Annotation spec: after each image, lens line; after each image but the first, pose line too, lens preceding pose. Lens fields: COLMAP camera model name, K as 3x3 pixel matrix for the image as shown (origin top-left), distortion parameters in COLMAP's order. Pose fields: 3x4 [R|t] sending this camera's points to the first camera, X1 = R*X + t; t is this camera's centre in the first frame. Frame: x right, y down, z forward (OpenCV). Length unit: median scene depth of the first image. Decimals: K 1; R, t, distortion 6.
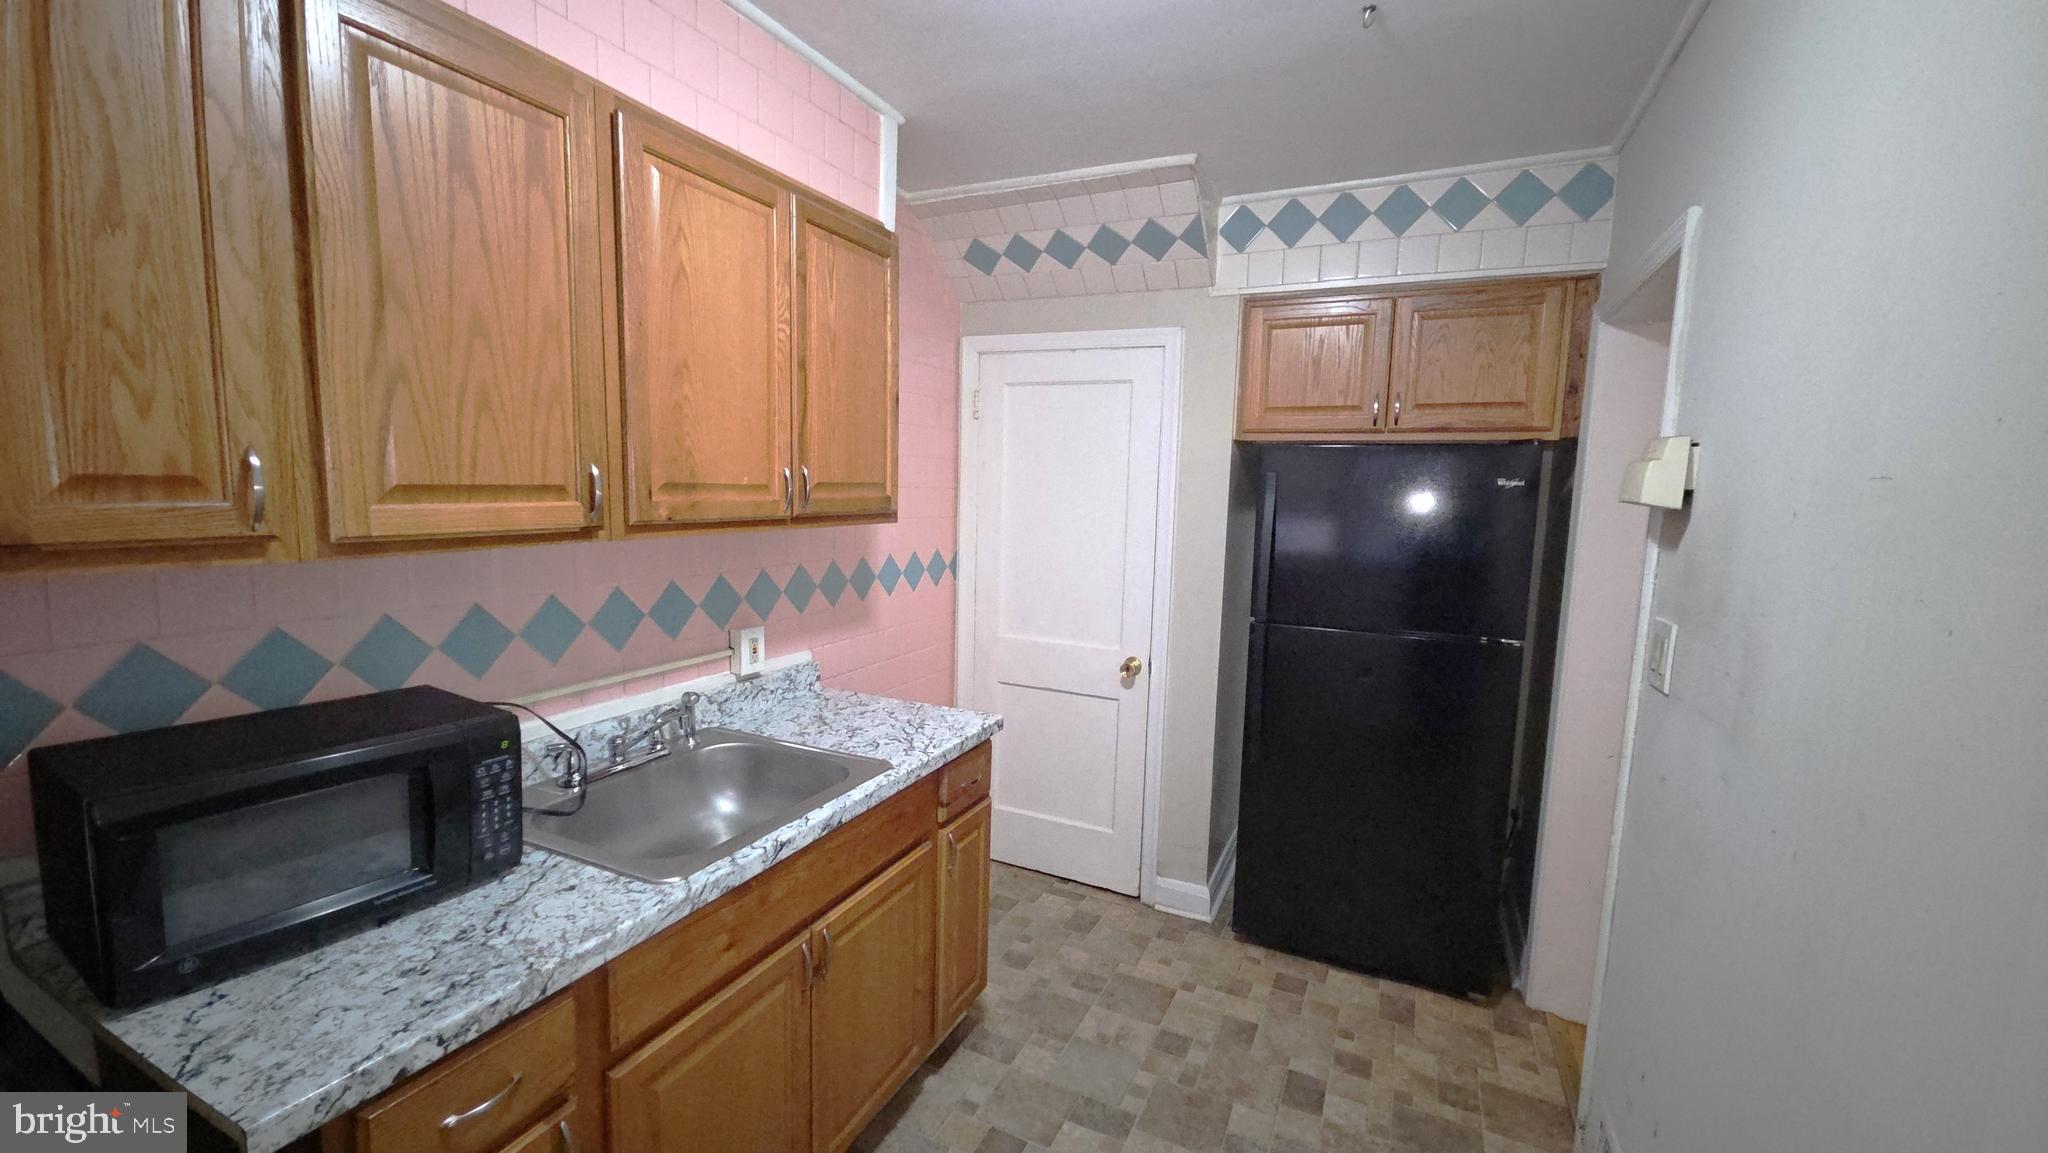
lens RADIAL K [[831.9, 0, 1008.6], [0, 831.9, 578.5], [0, 0, 1]] dist [0.013018, -0.005503]
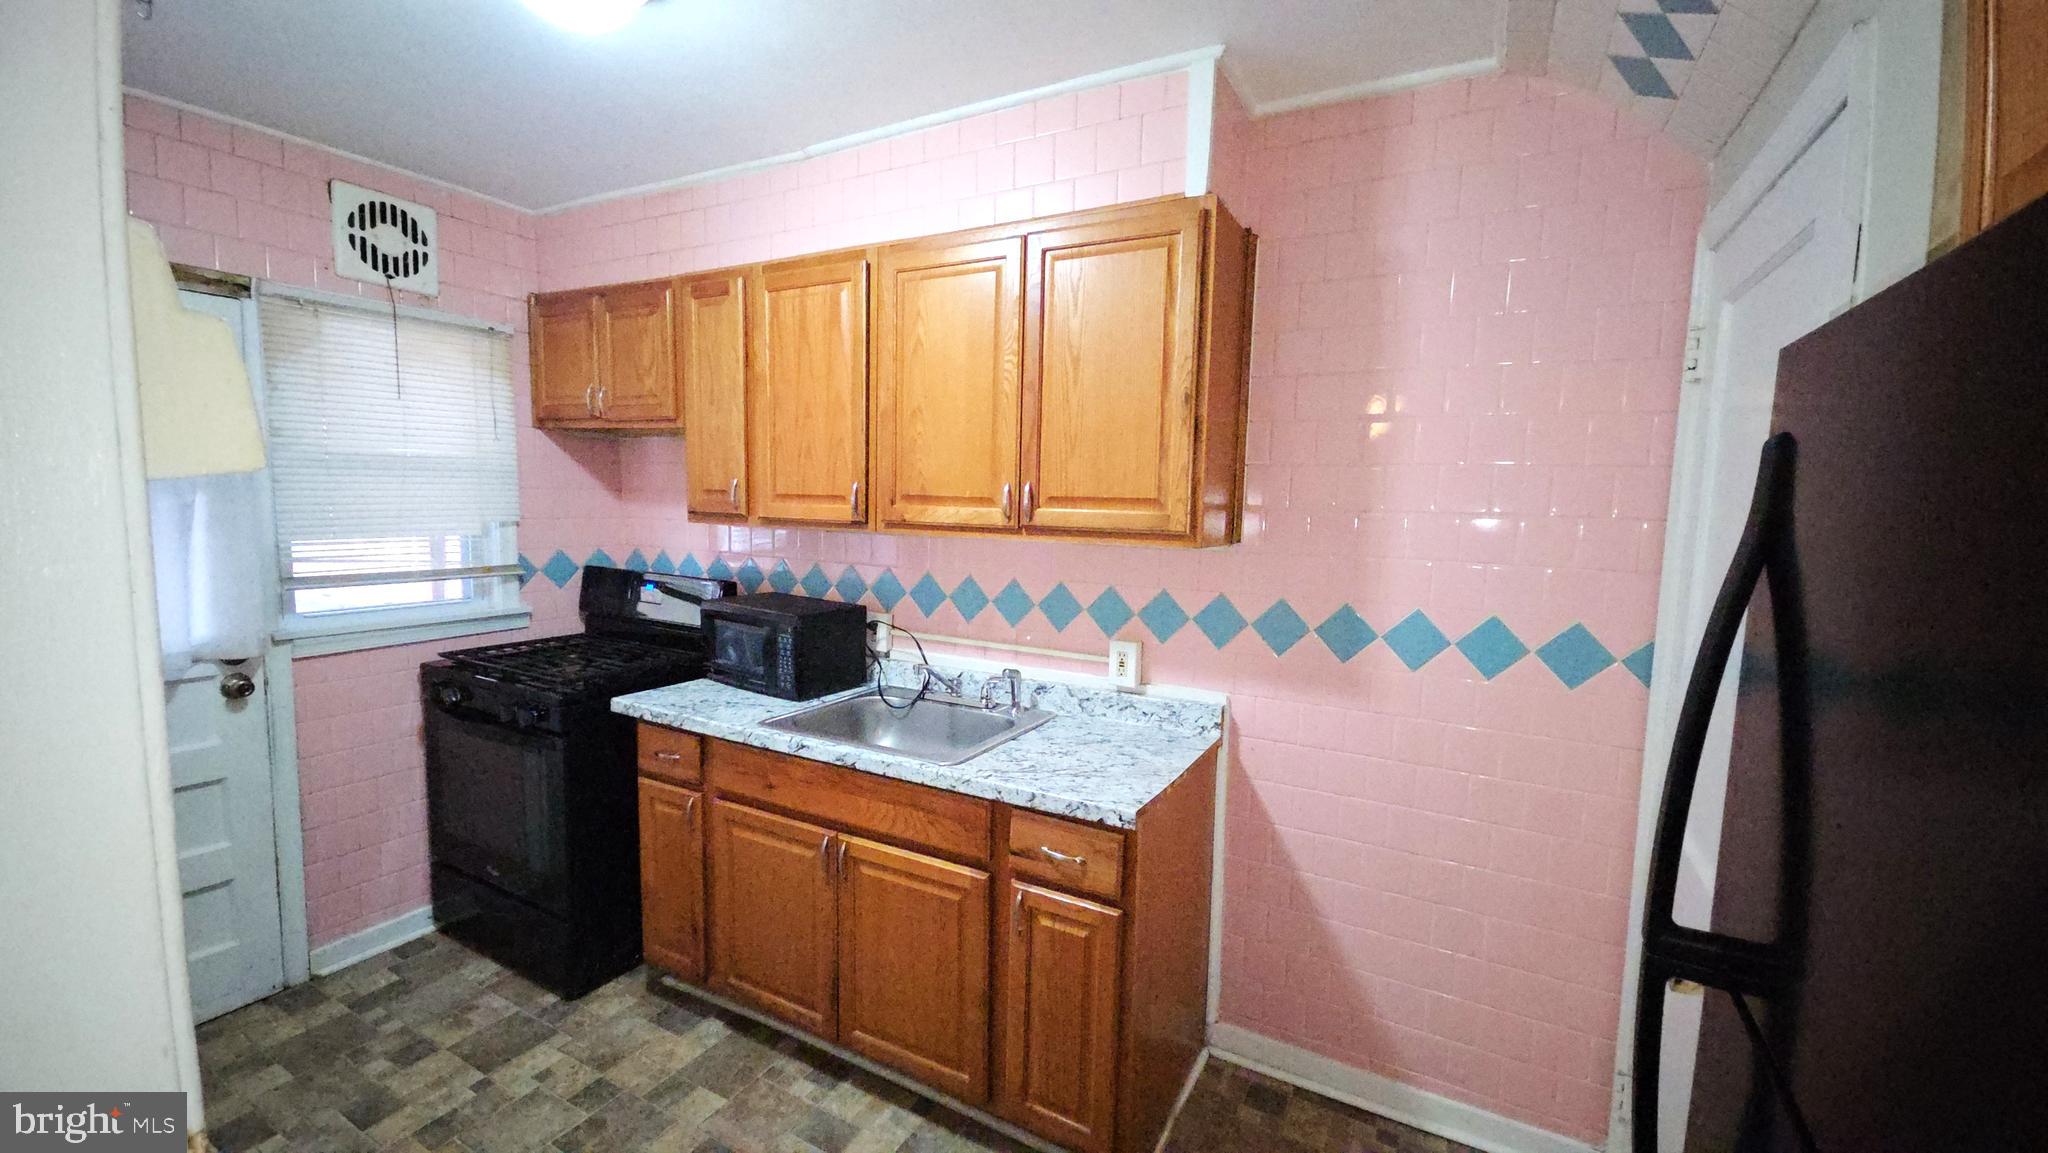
lens RADIAL K [[831.9, 0, 1015.5], [0, 831.9, 577.7], [0, 0, 1]] dist [0.013018, -0.005503]
pose [[-0.057770, 0.074547, -0.995543, 0.876981], [-0.140698, 0.986647, 0.082045, -0.103005], [0.988366, 0.144811, -0.046510, 1.108825]]
